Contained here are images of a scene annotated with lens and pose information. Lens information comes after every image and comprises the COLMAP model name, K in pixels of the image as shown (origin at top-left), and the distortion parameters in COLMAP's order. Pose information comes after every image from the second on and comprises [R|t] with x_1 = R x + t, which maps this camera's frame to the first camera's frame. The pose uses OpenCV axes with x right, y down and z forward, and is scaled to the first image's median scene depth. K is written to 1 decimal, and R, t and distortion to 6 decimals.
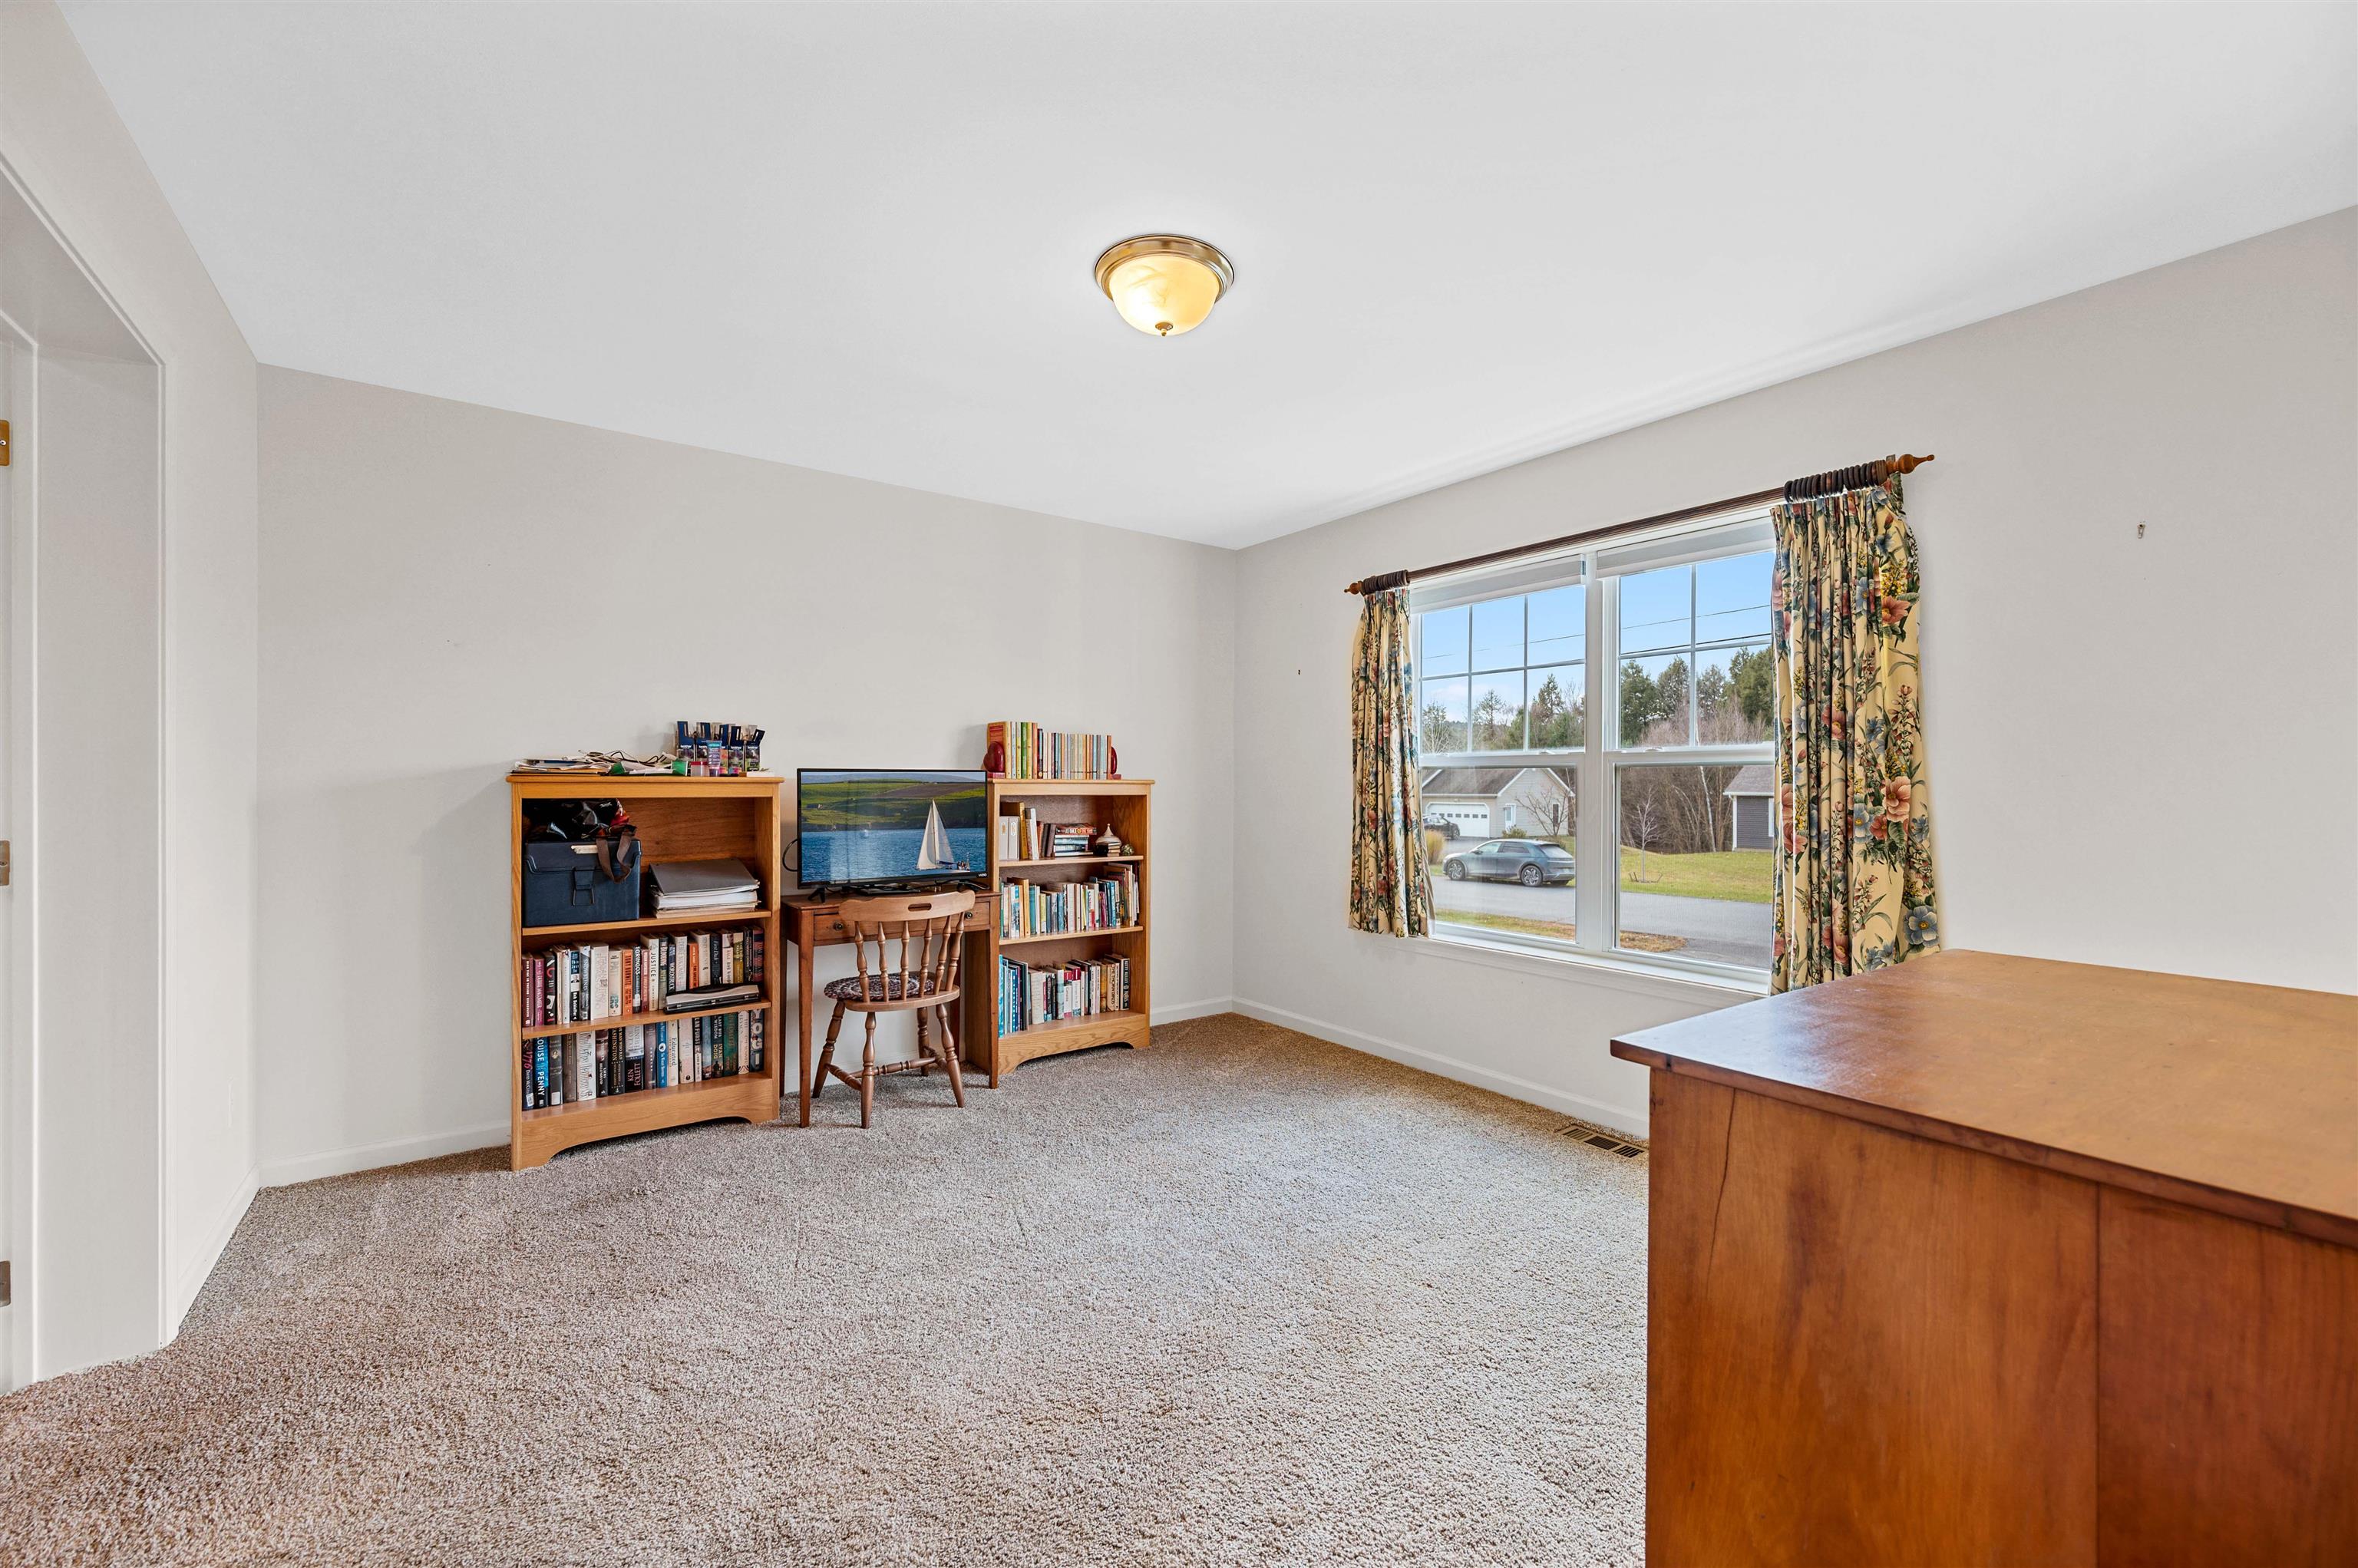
lens RADIAL K [[935.2, 0, 1179.0], [0, 935.2, 784.0], [0, 0, 1]] dist [0.000858, -0.000026]
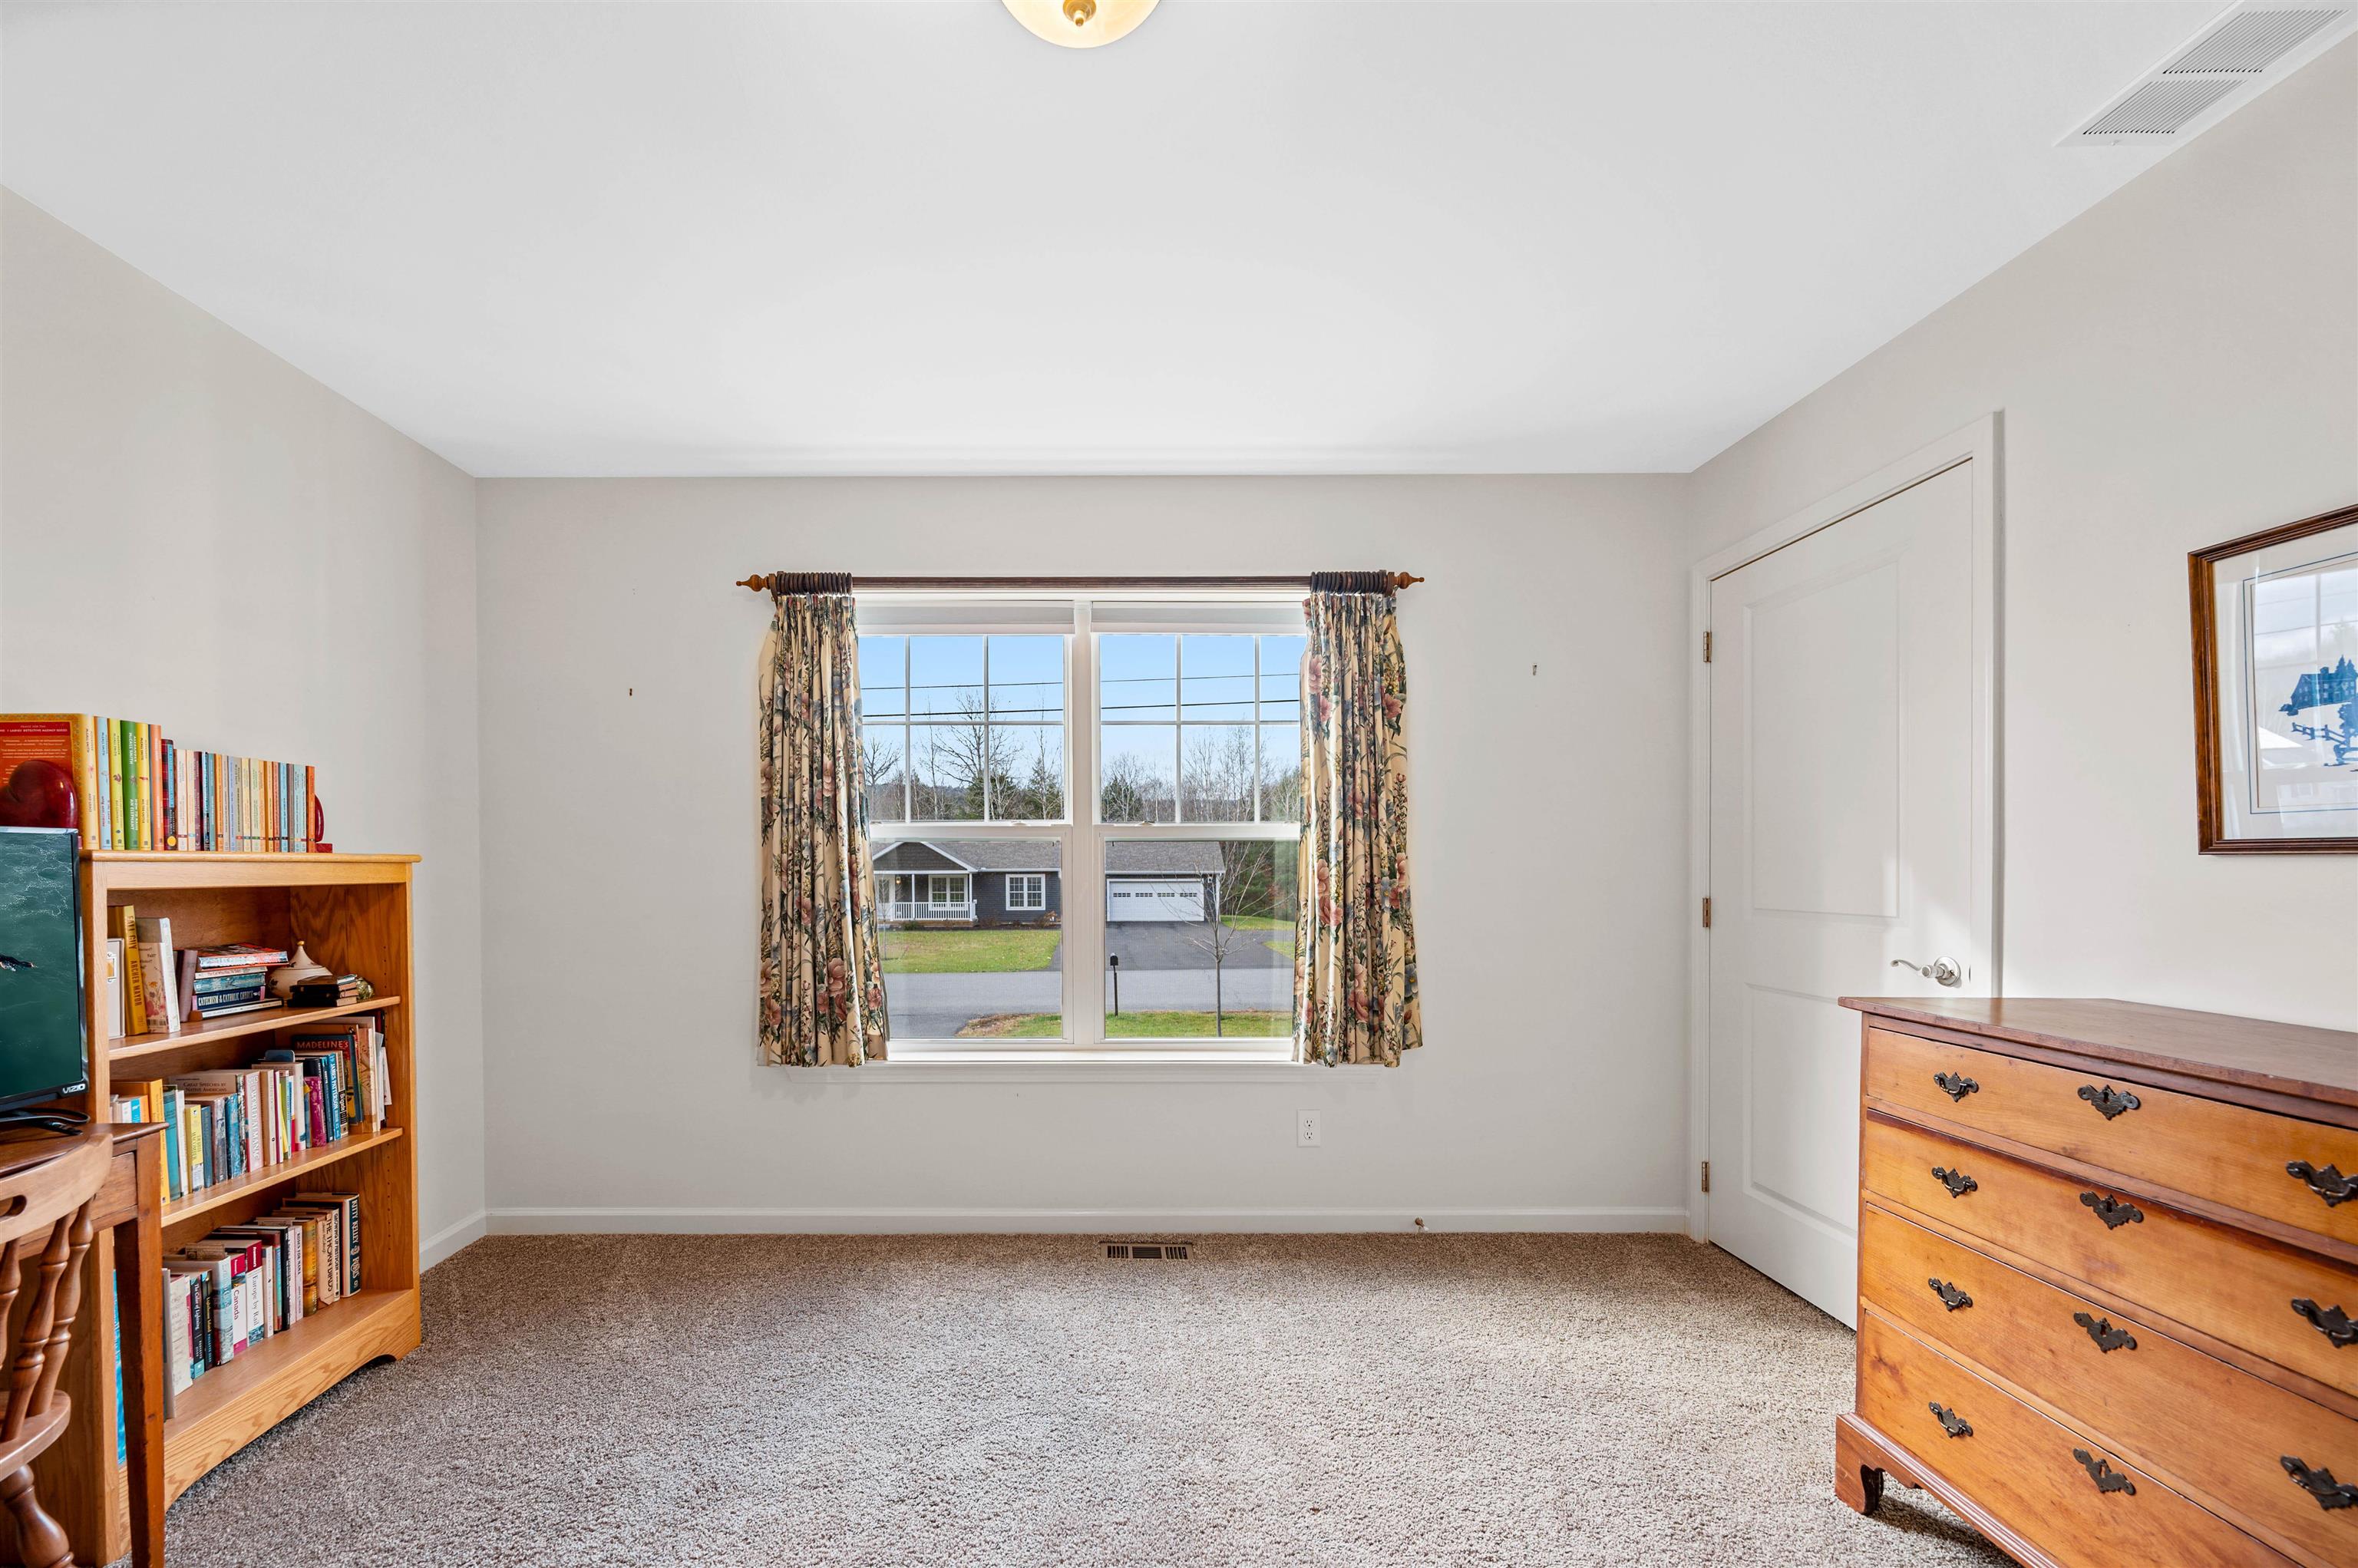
lens RADIAL K [[980.6, 0, 1092.2], [0, 980.6, 879.4], [0, 0, 1]] dist [-0.002201, 0.000069]
pose [[0.595685, -0.016485, 0.803049, -0.266109], [0.003308, 0.999831, 0.018071, 0.001127], [-0.803211, -0.008108, 0.595639, 0.369821]]
